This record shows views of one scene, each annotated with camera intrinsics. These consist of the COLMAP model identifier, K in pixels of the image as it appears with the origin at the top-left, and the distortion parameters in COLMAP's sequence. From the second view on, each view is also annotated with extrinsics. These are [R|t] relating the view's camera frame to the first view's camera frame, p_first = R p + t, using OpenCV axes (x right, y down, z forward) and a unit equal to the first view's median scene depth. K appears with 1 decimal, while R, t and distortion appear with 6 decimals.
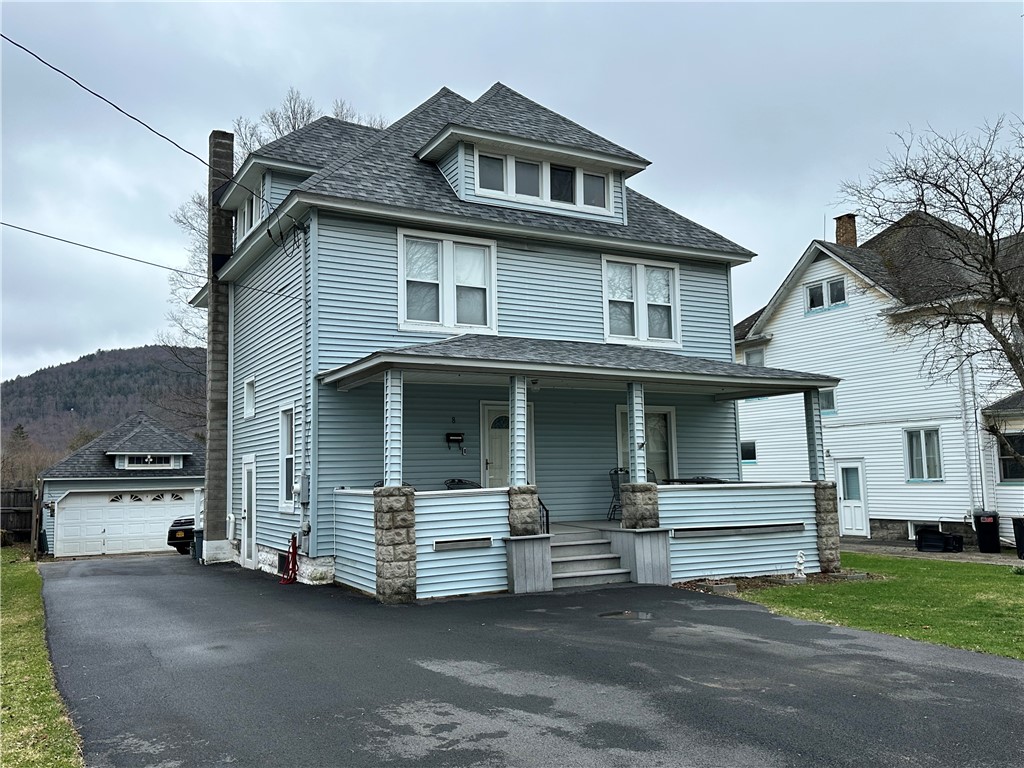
lens RADIAL K [[891.8, 0, 511.8], [0, 891.8, 382.1], [0, 0, 1]] dist [0.047826, -0.021237]
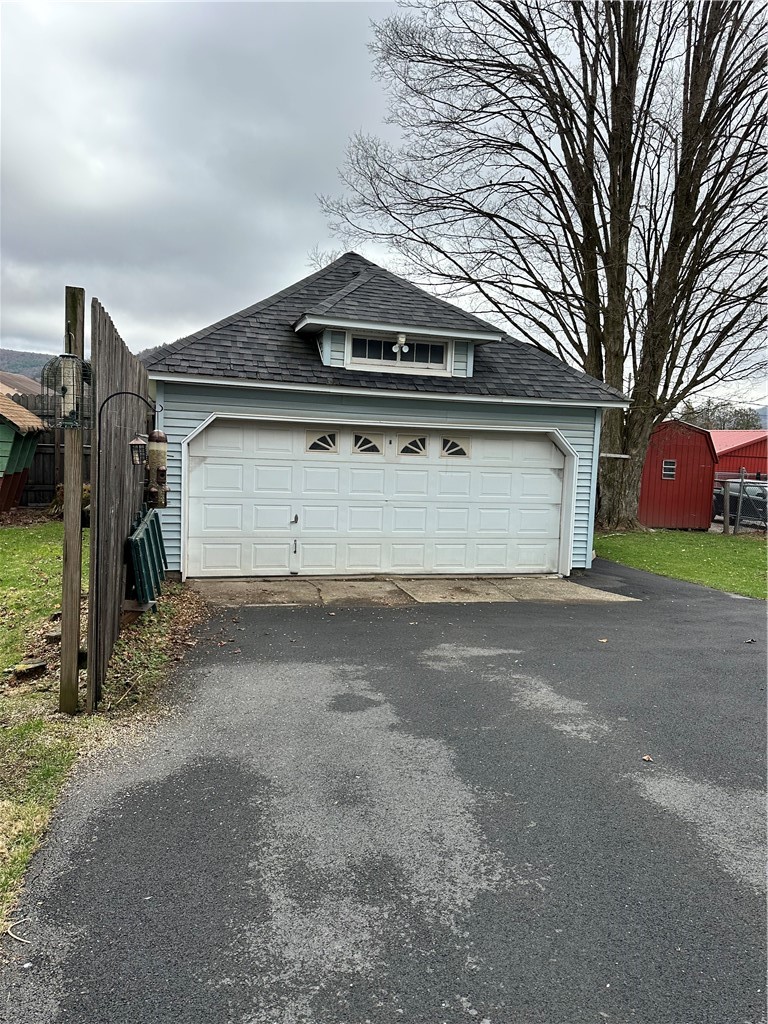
lens RADIAL K [[722.5, 0, 376.6], [0, 722.5, 511.2], [0, 0, 1]] dist [0.080351, -0.100593]
pose [[0.972929, 0.080775, -0.216528, -0.340822], [-0.035292, 0.977871, 0.206212, 0.091312], [0.228393, -0.192988, 0.954250, 0.686405]]
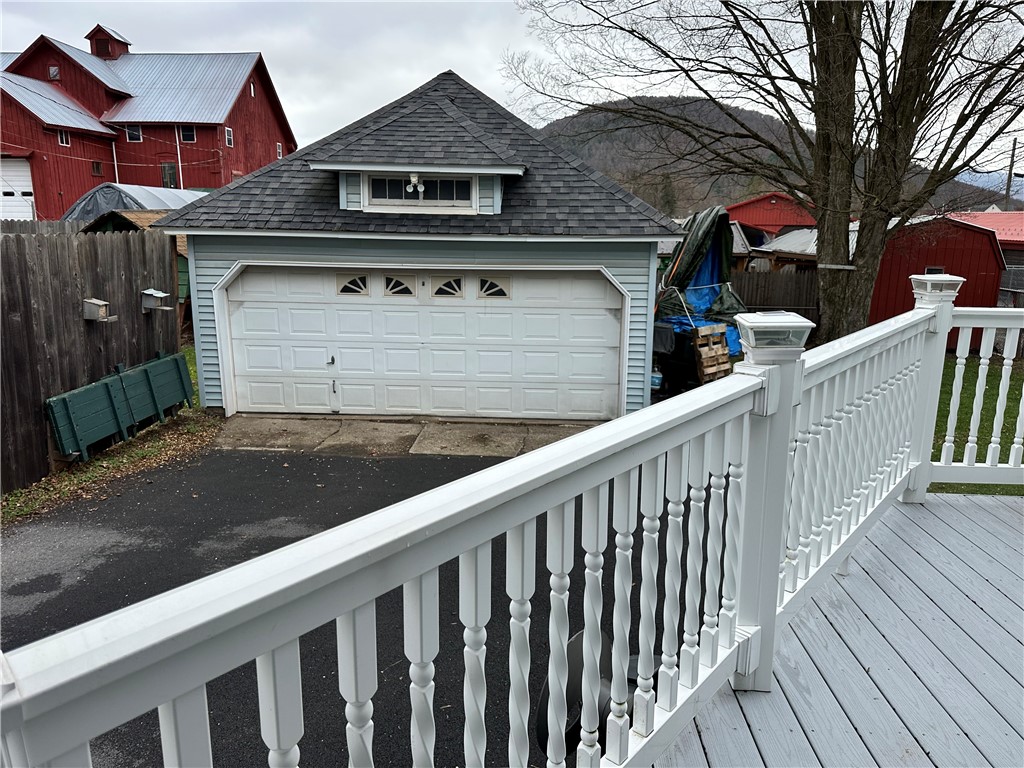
lens RADIAL K [[722.5, 0, 505.5], [0, 722.5, 381.9], [0, 0, 1]] dist [0.080351, -0.100593]
pose [[0.853908, 0.142529, -0.500526, -0.209952], [0.029247, 0.947103, 0.319593, 0.067666], [0.519601, -0.287542, 0.804571, 0.754349]]
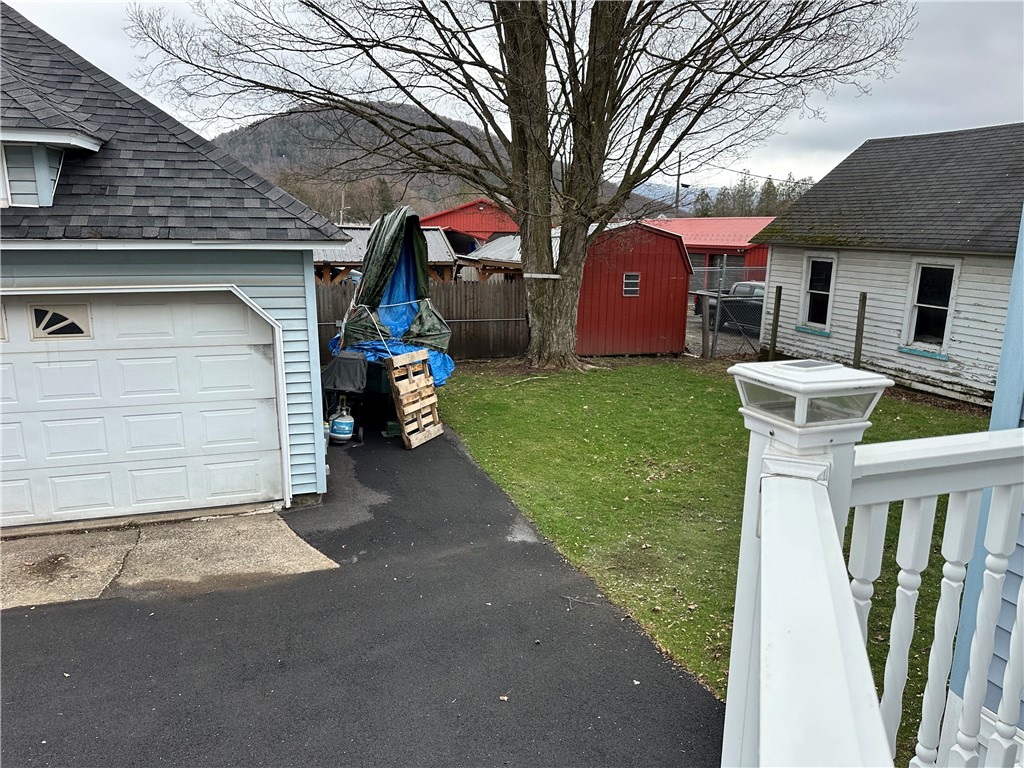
lens RADIAL K [[722.5, 0, 510.3], [0, 722.5, 389.8], [0, 0, 1]] dist [0.080351, -0.100593]
pose [[0.984630, 0.068234, -0.160773, -0.220303], [-0.012390, 0.945496, 0.325397, 0.079299], [0.174213, -0.318403, 0.931810, 0.843760]]
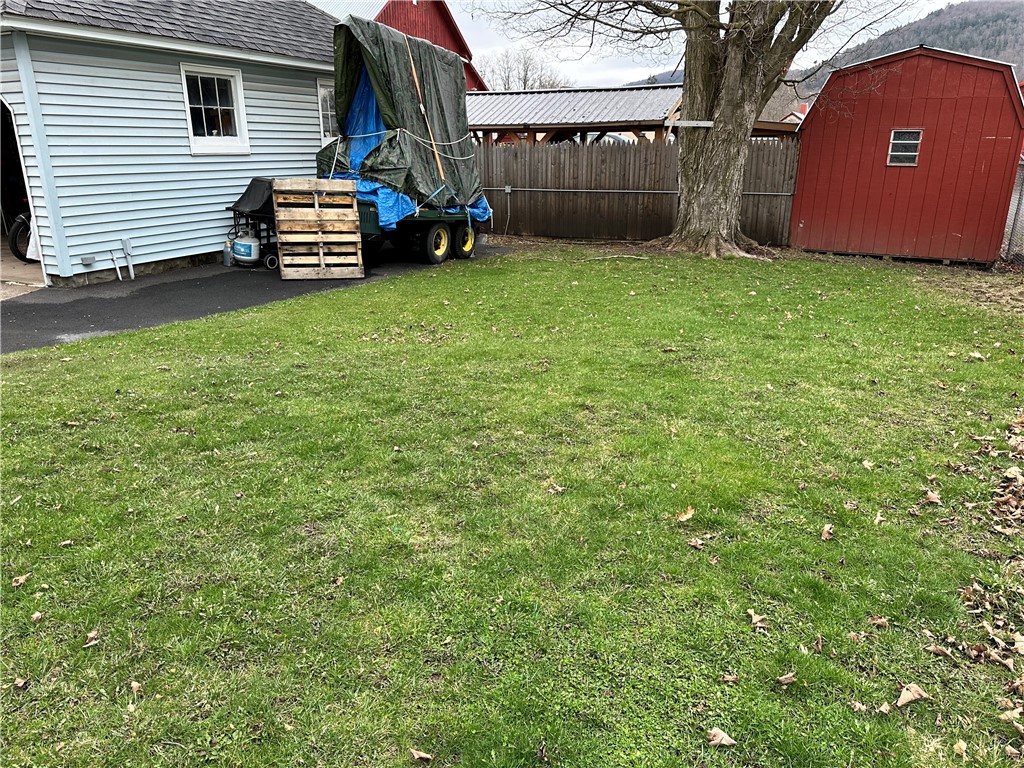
lens RADIAL K [[722.5, 0, 518.0], [0, 722.5, 379.6], [0, 0, 1]] dist [0.080351, -0.100593]
pose [[0.584923, 0.259777, -0.768363, -0.018884], [0.080501, 0.924051, 0.373696, 0.138690], [0.807084, -0.280437, 0.519587, 1.026553]]
